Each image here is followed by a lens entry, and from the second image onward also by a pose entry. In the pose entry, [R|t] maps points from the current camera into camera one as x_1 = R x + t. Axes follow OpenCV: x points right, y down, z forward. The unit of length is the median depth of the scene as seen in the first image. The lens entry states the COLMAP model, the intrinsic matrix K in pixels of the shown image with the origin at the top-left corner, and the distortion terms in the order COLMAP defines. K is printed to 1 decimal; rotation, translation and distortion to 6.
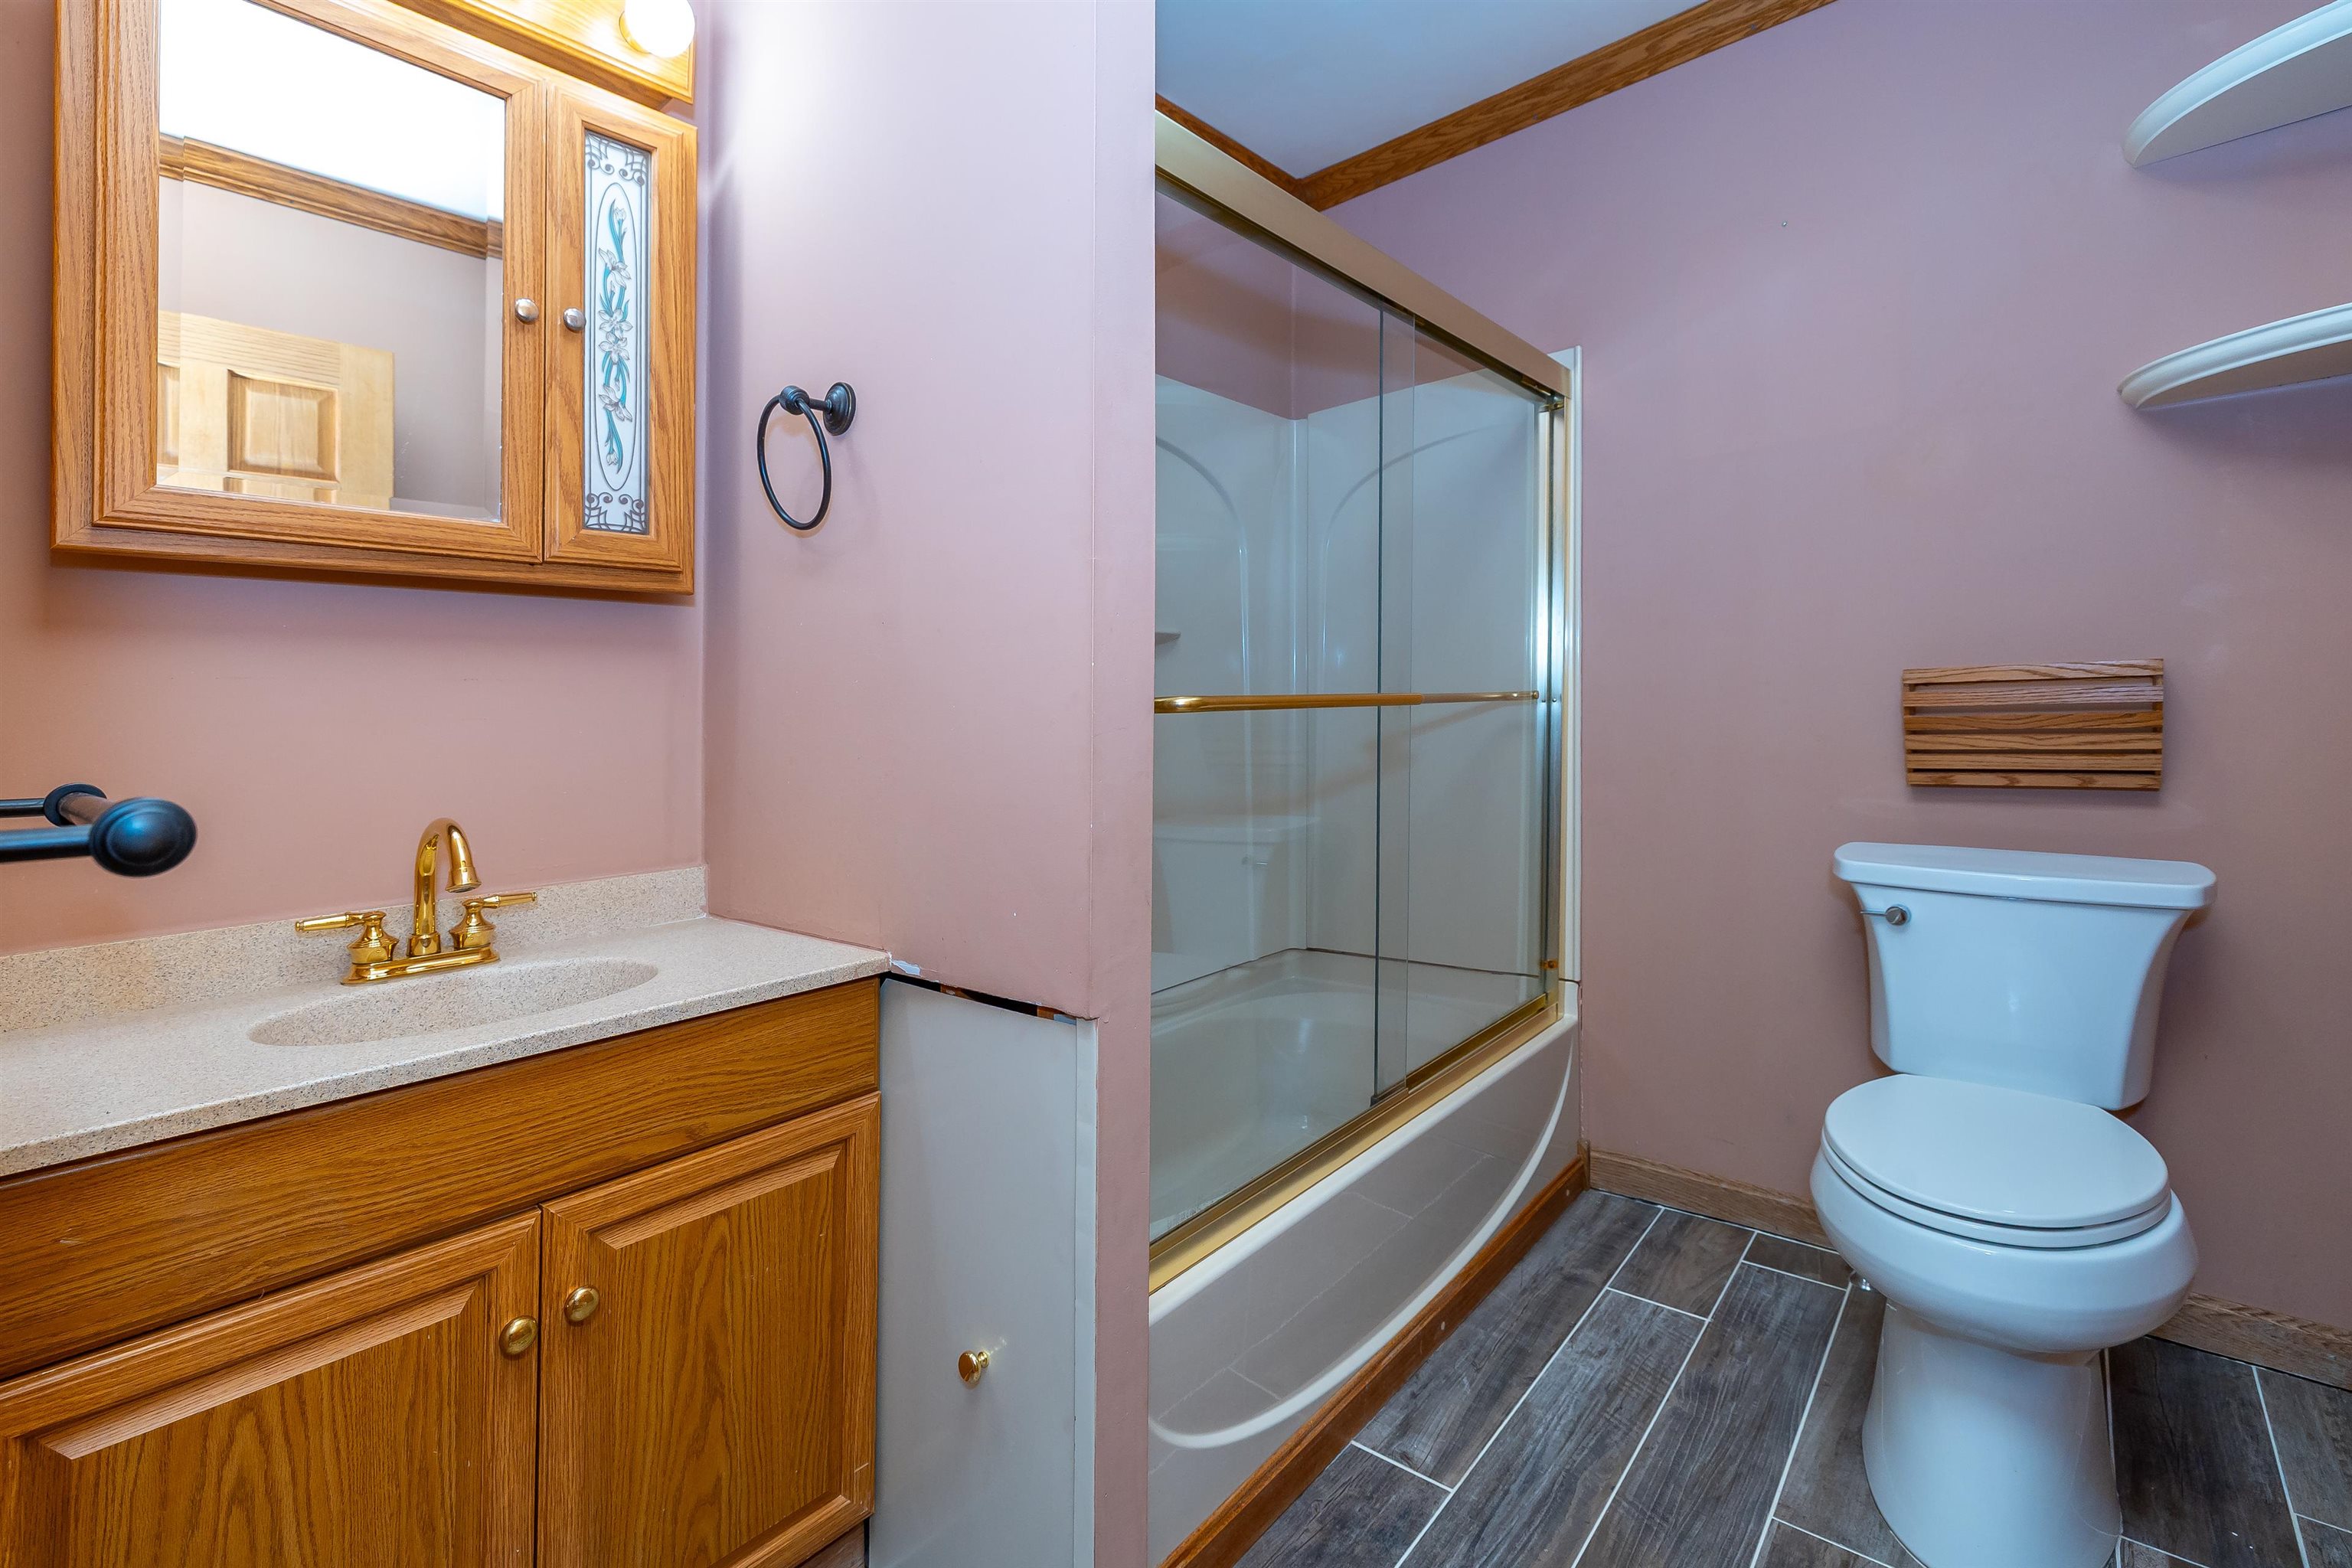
lens RADIAL K [[1057.7, 0, 1139.0], [0, 1057.7, 720.6], [0, 0, 1]] dist [-0.001093, 0.000144]
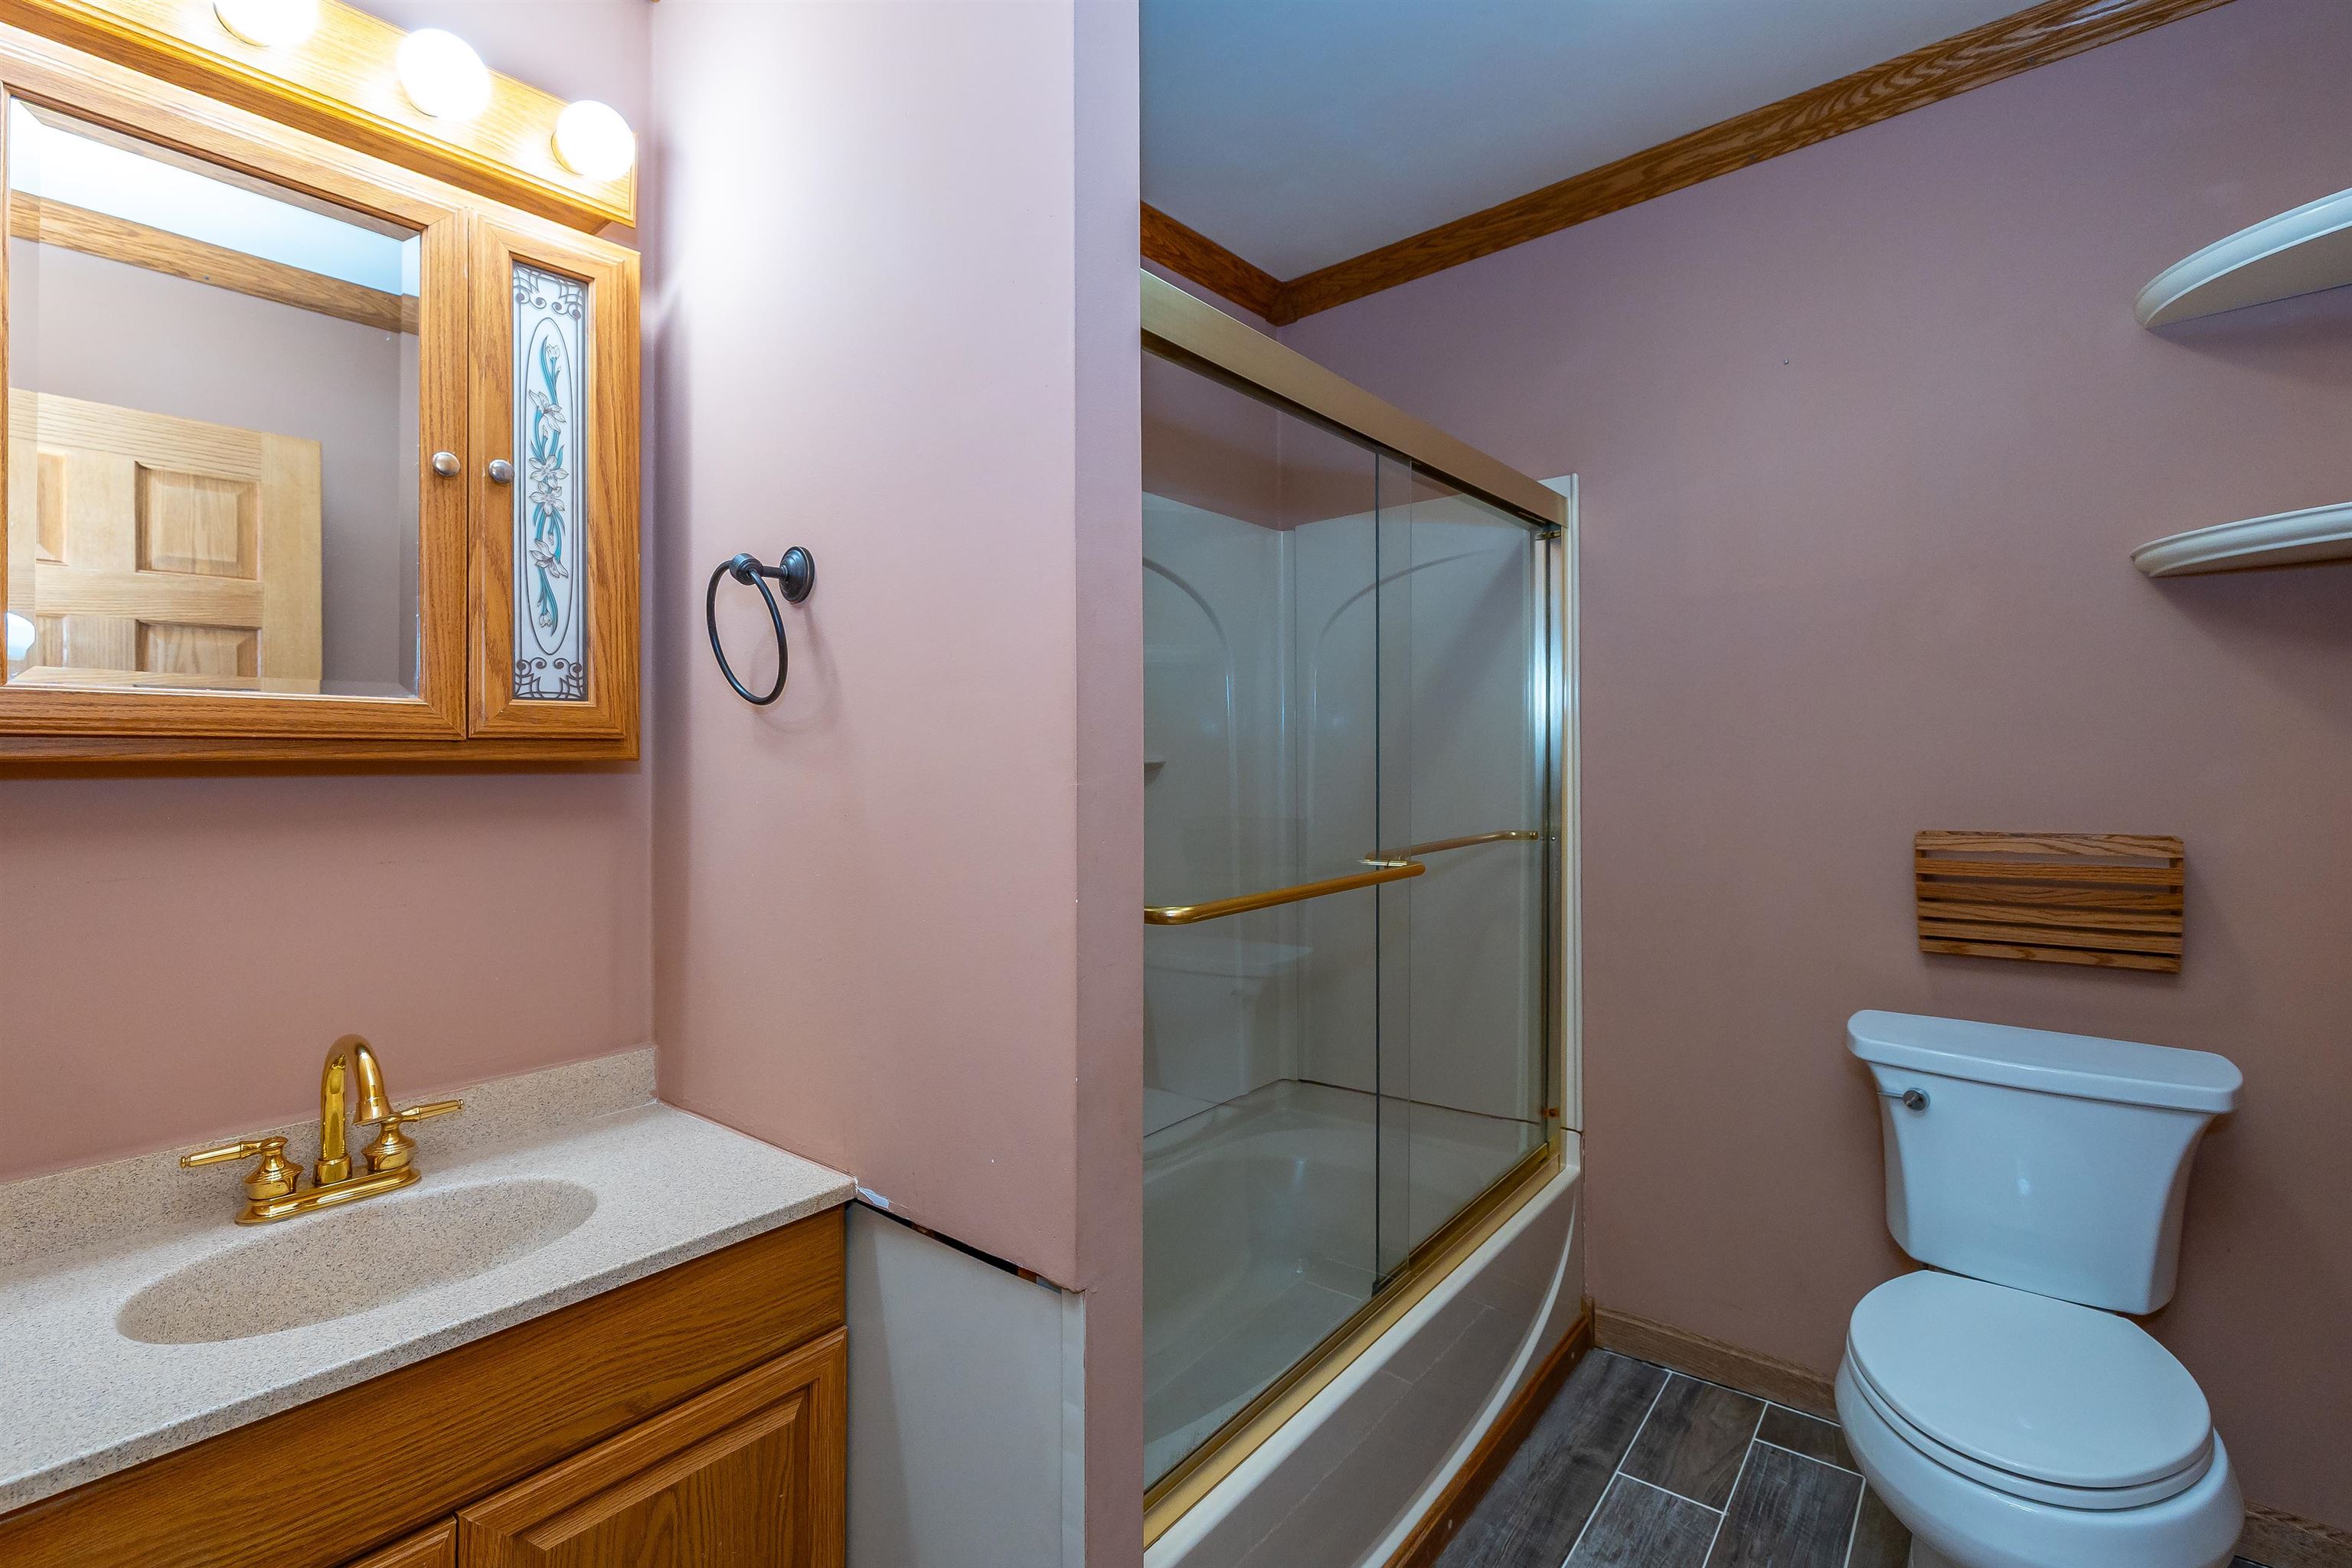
lens RADIAL K [[1060.9, 0, 1165.9], [0, 1060.9, 757.4], [0, 0, 1]] dist [-0.001576, 0.000306]
pose [[0.998960, -0.007487, 0.044972, -0.005628], [0.007614, 0.999968, -0.002648, -0.127792], [-0.044950, 0.002988, 0.998985, 0.064494]]
